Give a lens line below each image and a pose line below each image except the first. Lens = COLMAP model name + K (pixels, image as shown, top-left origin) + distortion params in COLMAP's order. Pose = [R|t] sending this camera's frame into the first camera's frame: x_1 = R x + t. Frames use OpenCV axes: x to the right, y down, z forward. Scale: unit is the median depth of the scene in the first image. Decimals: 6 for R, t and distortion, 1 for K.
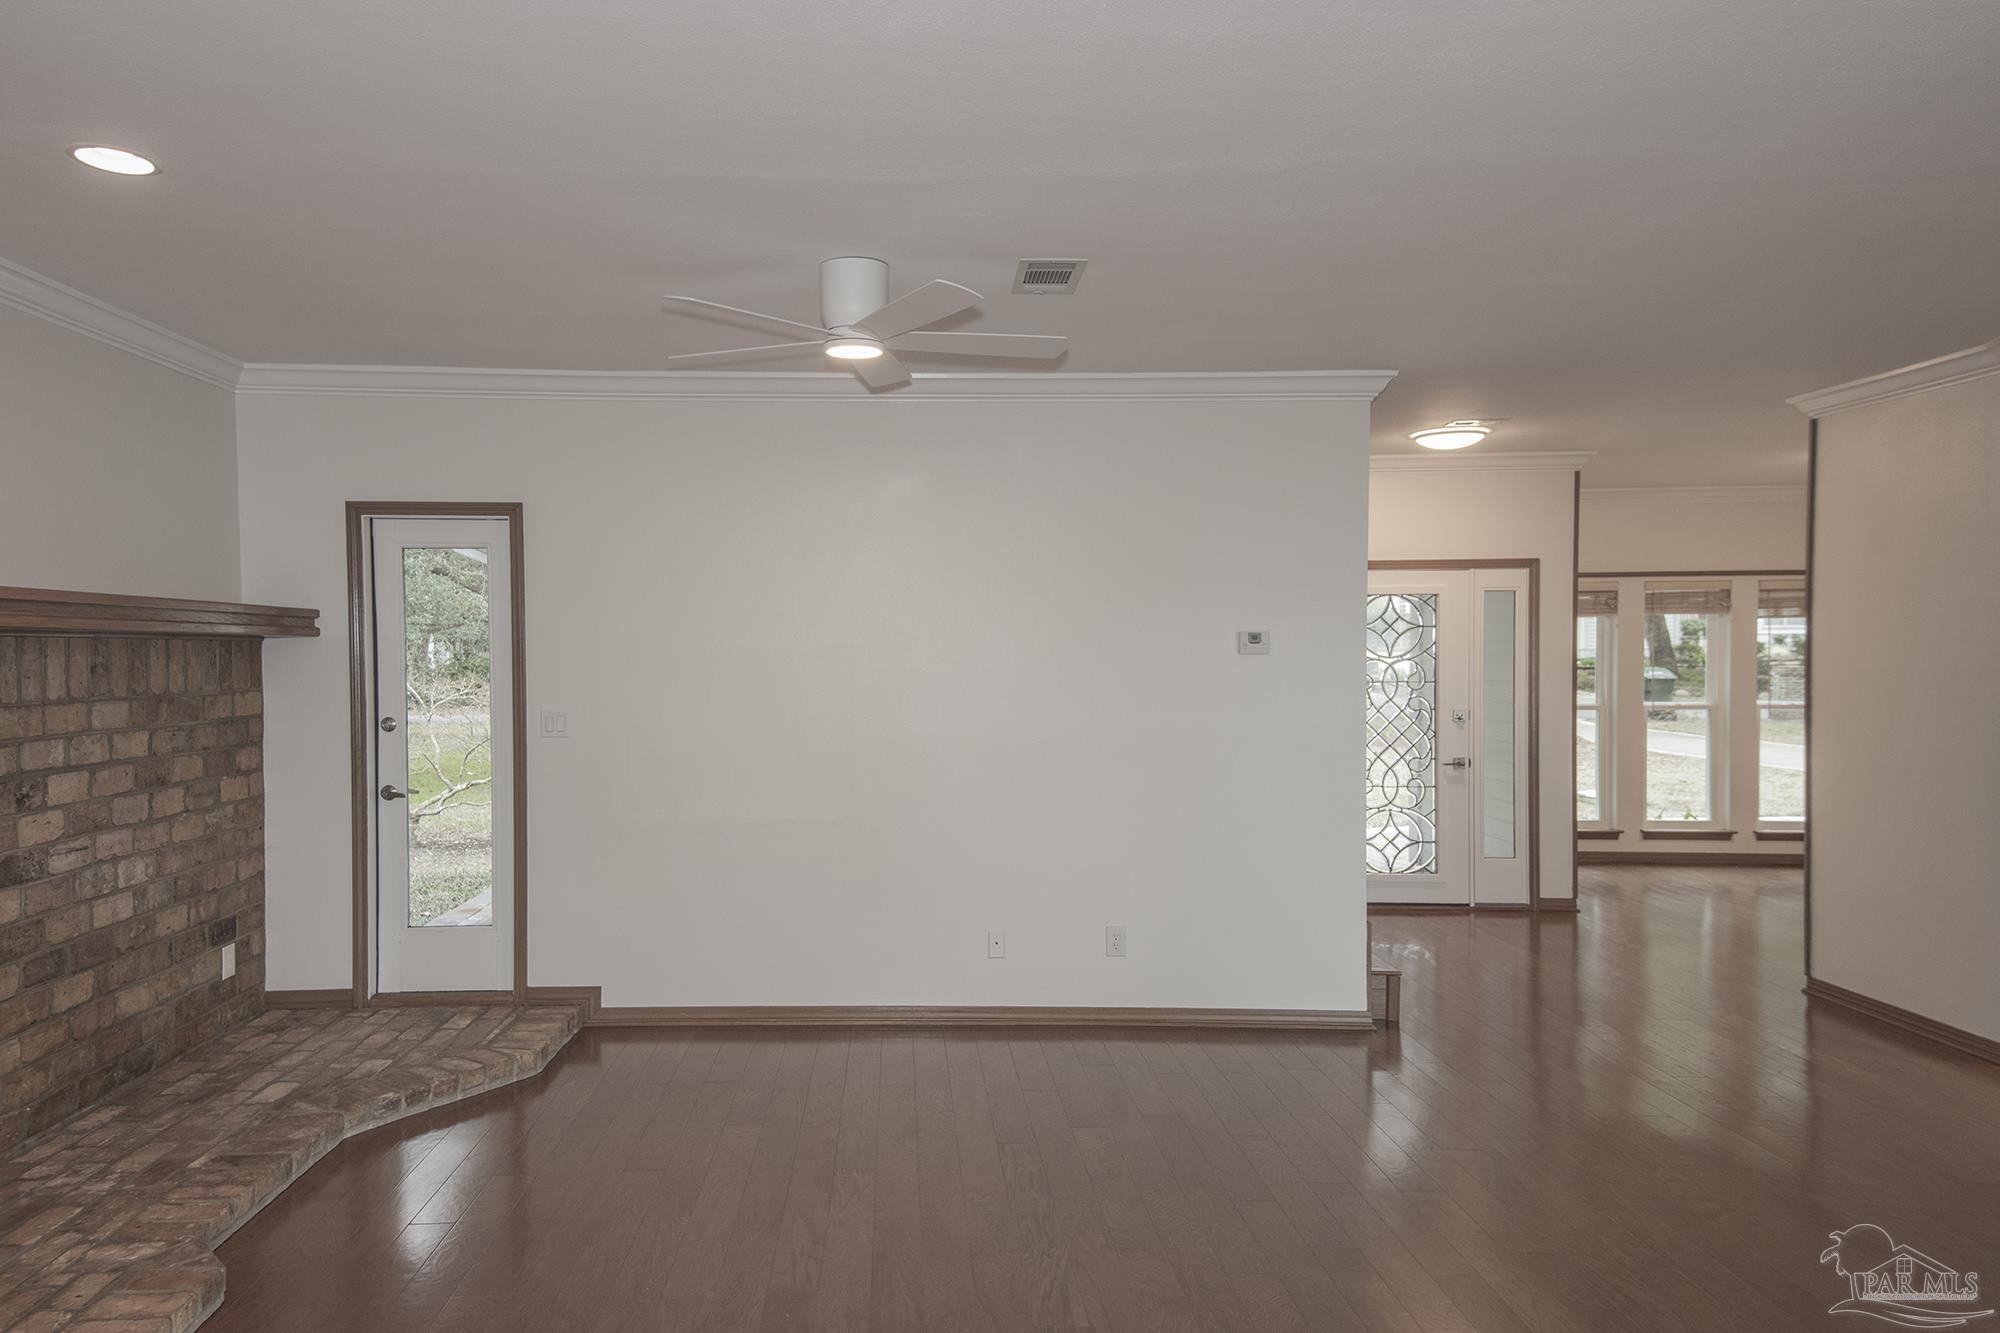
lens RADIAL K [[1299.6, 0, 940.0], [0, 1299.6, 671.6], [0, 0, 1]] dist [0.000937, 0.041119]
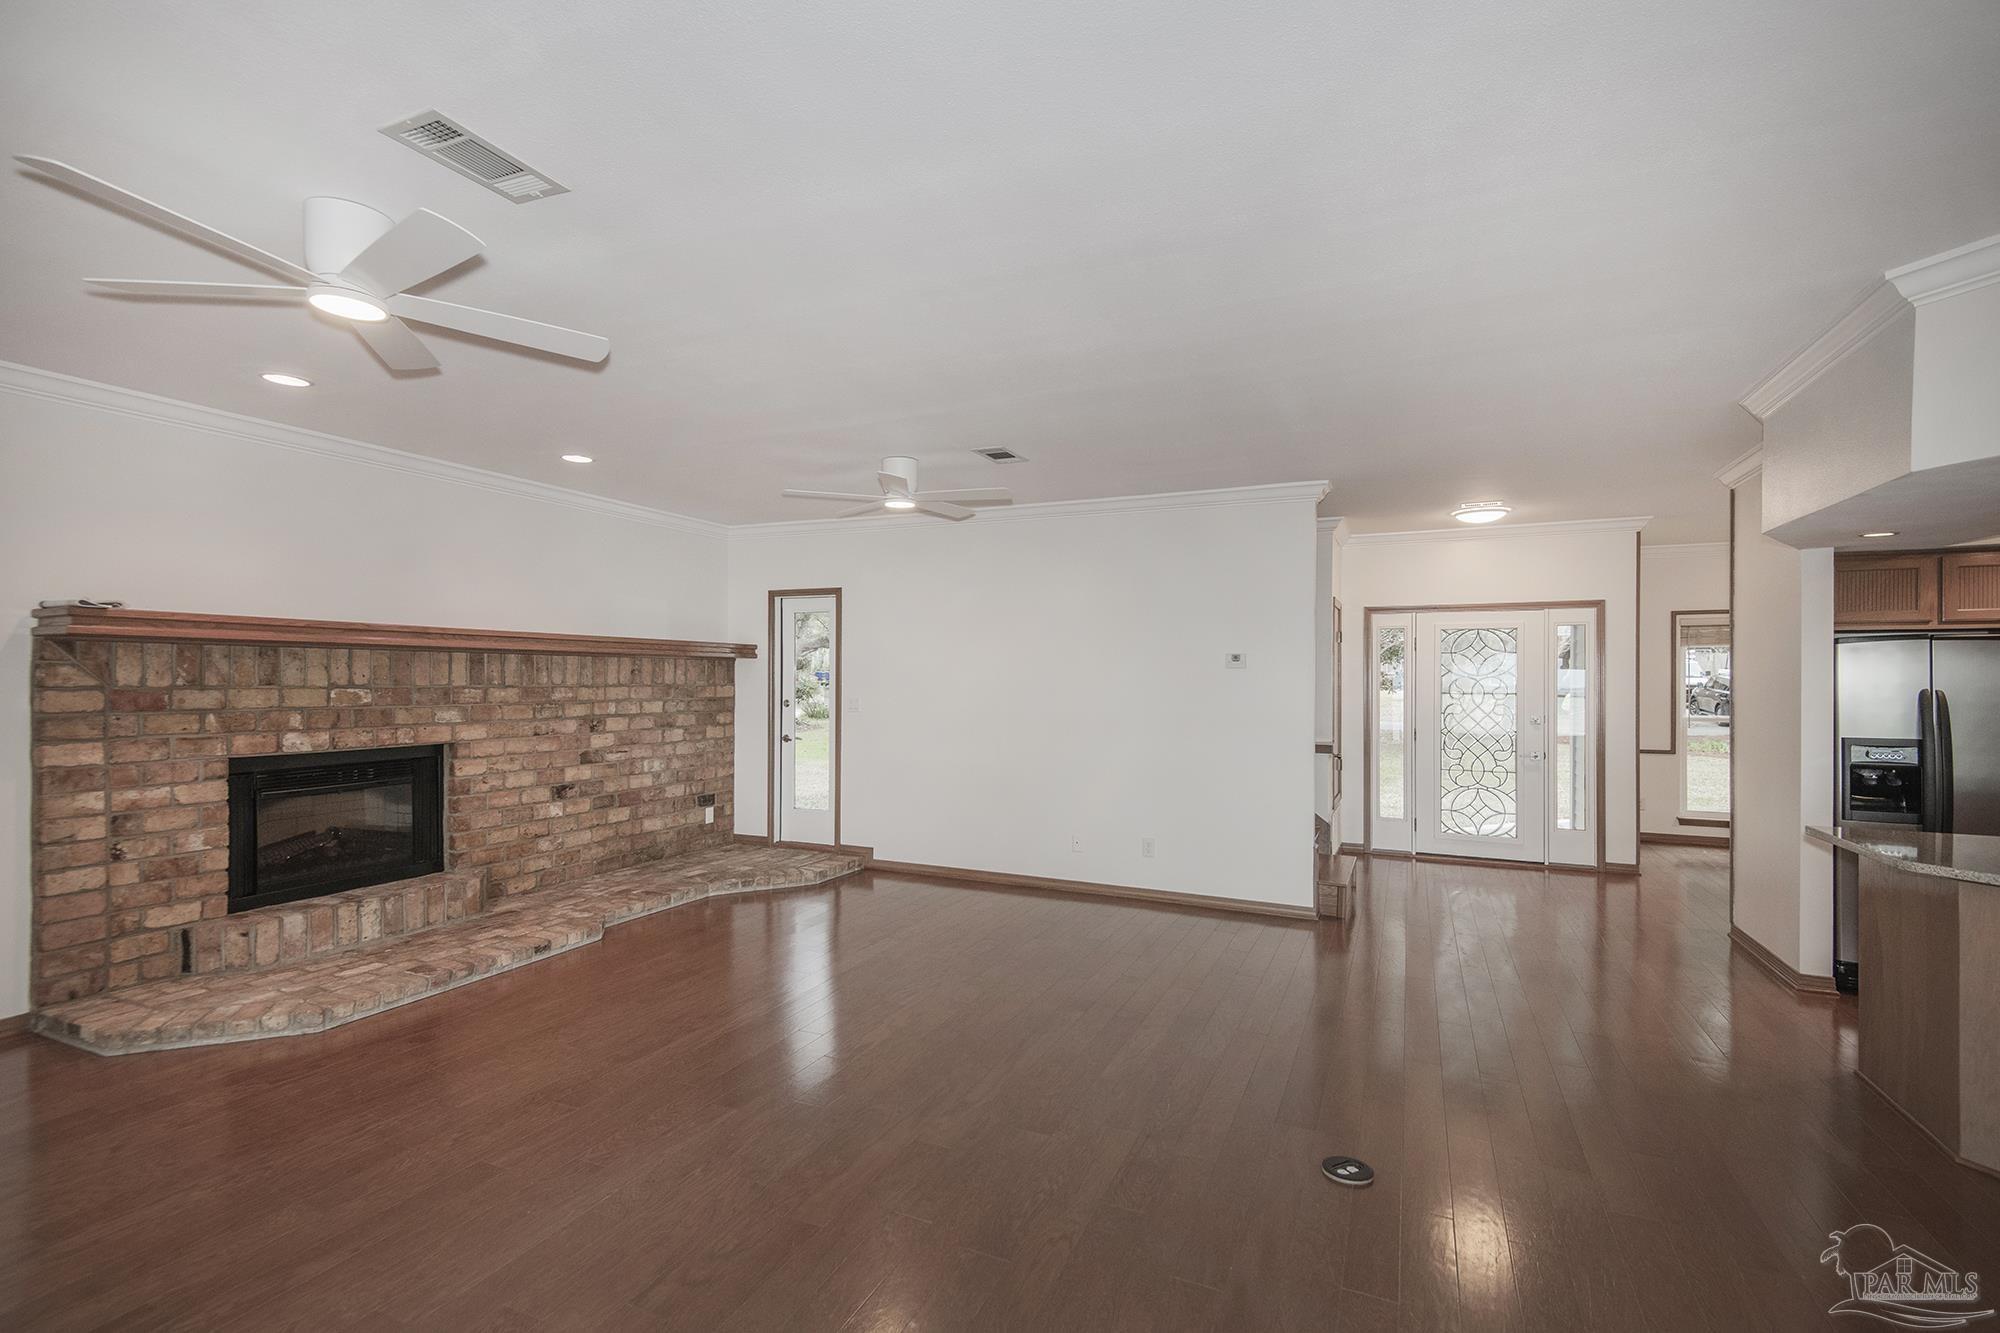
lens RADIAL K [[901.4, 0, 990.4], [0, 901.4, 679.8], [0, 0, 1]] dist [-0.002536, -0.000649]
pose [[0.899181, 0.013213, -0.437376, 0.503431], [-0.018606, 0.999795, -0.008046, 0.011464], [0.437180, 0.015373, 0.899243, -0.095360]]
